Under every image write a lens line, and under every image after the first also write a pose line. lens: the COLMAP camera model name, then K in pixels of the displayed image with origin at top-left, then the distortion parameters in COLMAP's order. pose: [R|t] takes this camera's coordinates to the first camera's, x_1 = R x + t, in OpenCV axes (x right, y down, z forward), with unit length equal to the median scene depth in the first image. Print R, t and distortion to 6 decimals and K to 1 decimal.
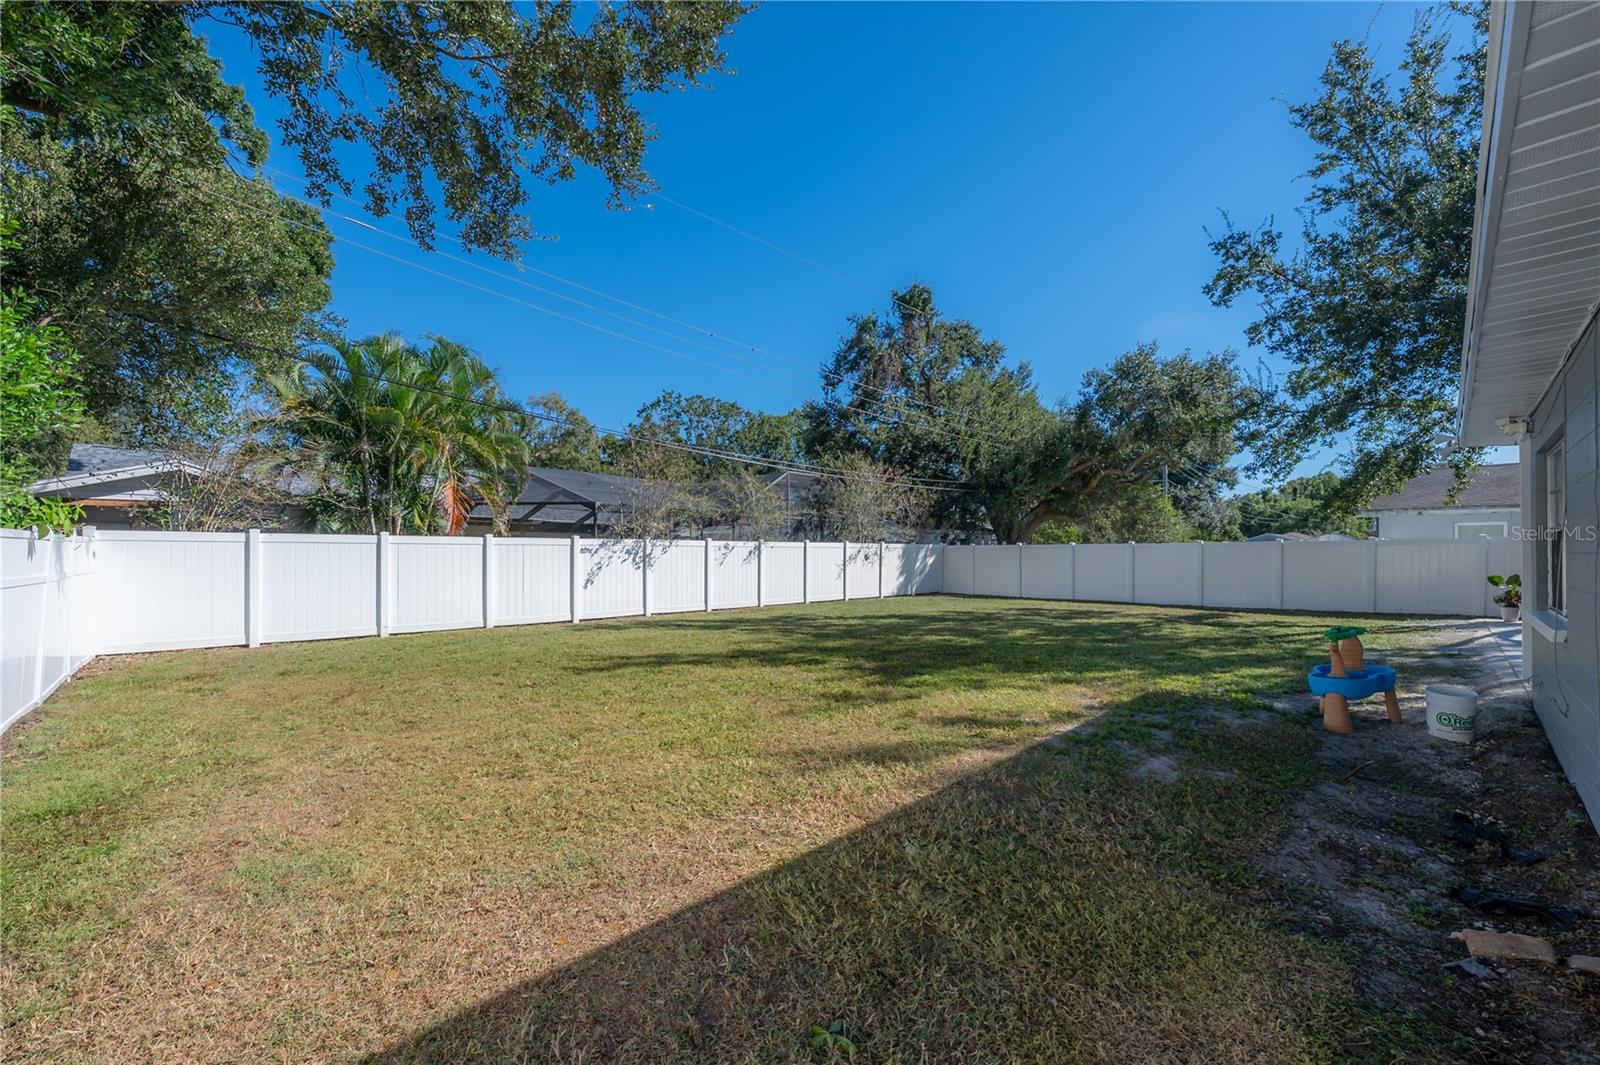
lens RADIAL K [[646.8, 0, 800.0], [0, 646.8, 532.5], [0, 0, 1]] dist [-0.000114, -0.000031]
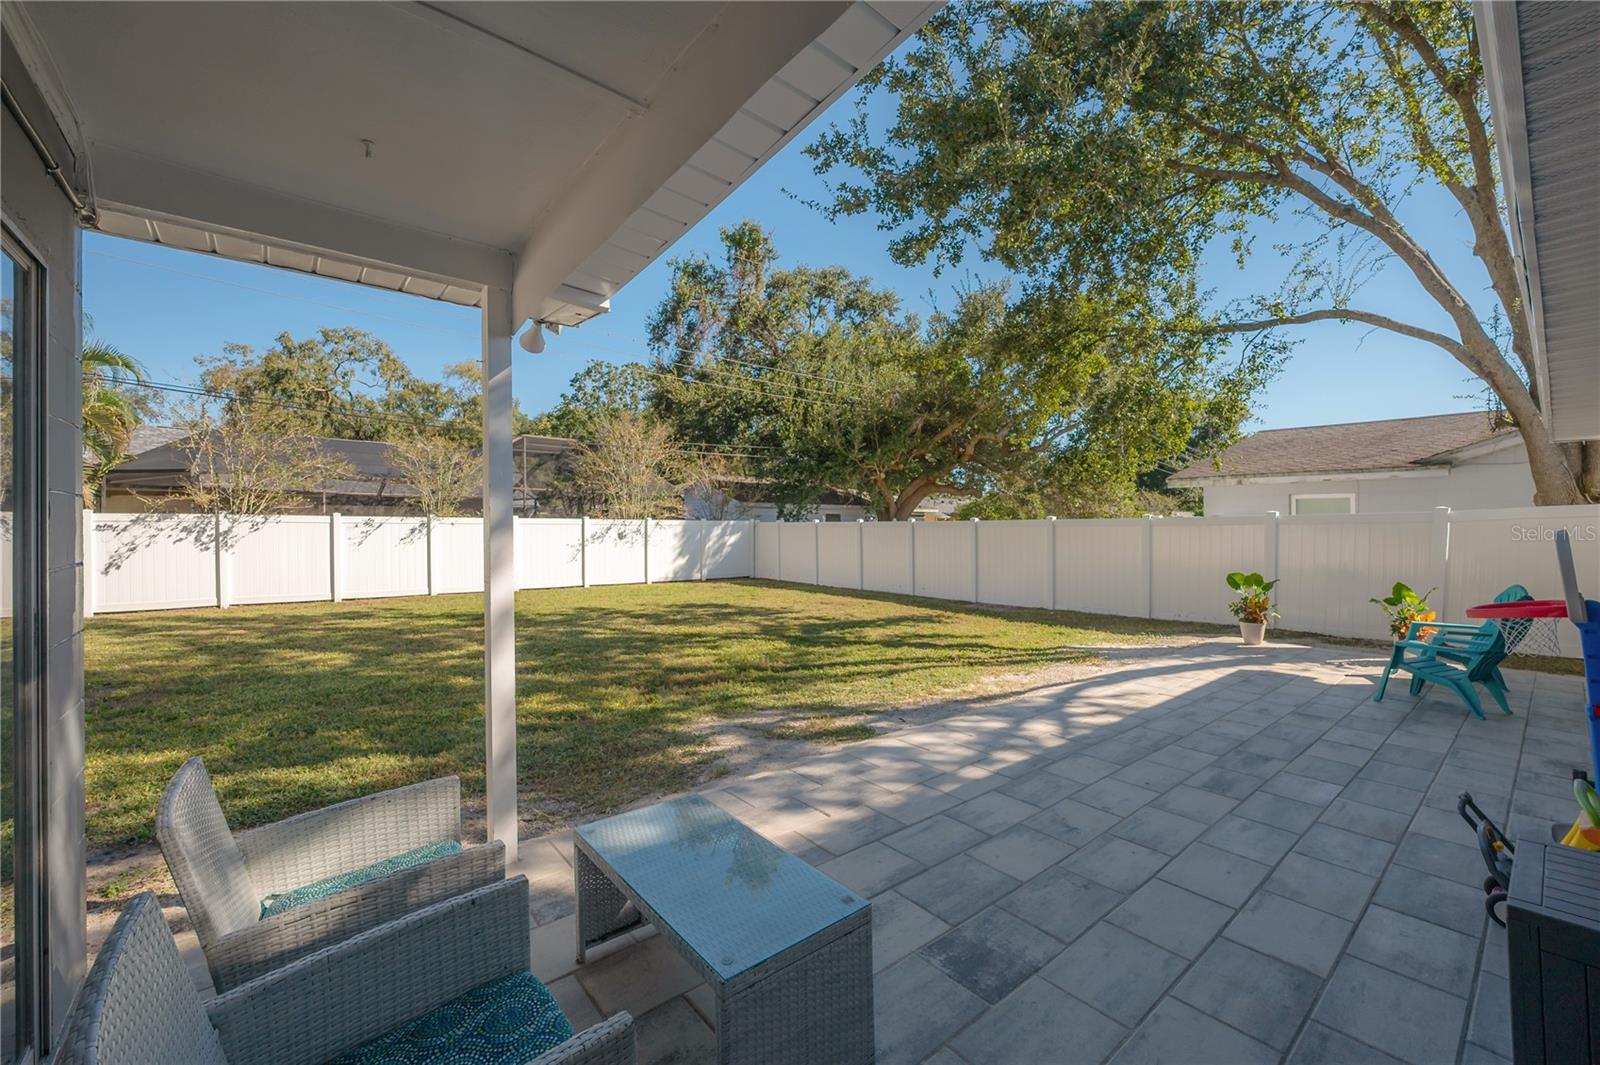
lens RADIAL K [[628.3, 0, 800.0], [0, 628.3, 532.5], [0, 0, 1]] dist [-0.000764, -0.000058]
pose [[0.996207, 0.005712, -0.086828, 0.413388], [-0.002217, 0.999185, 0.040295, -0.000046], [0.086987, -0.039949, 0.995408, 0.195406]]
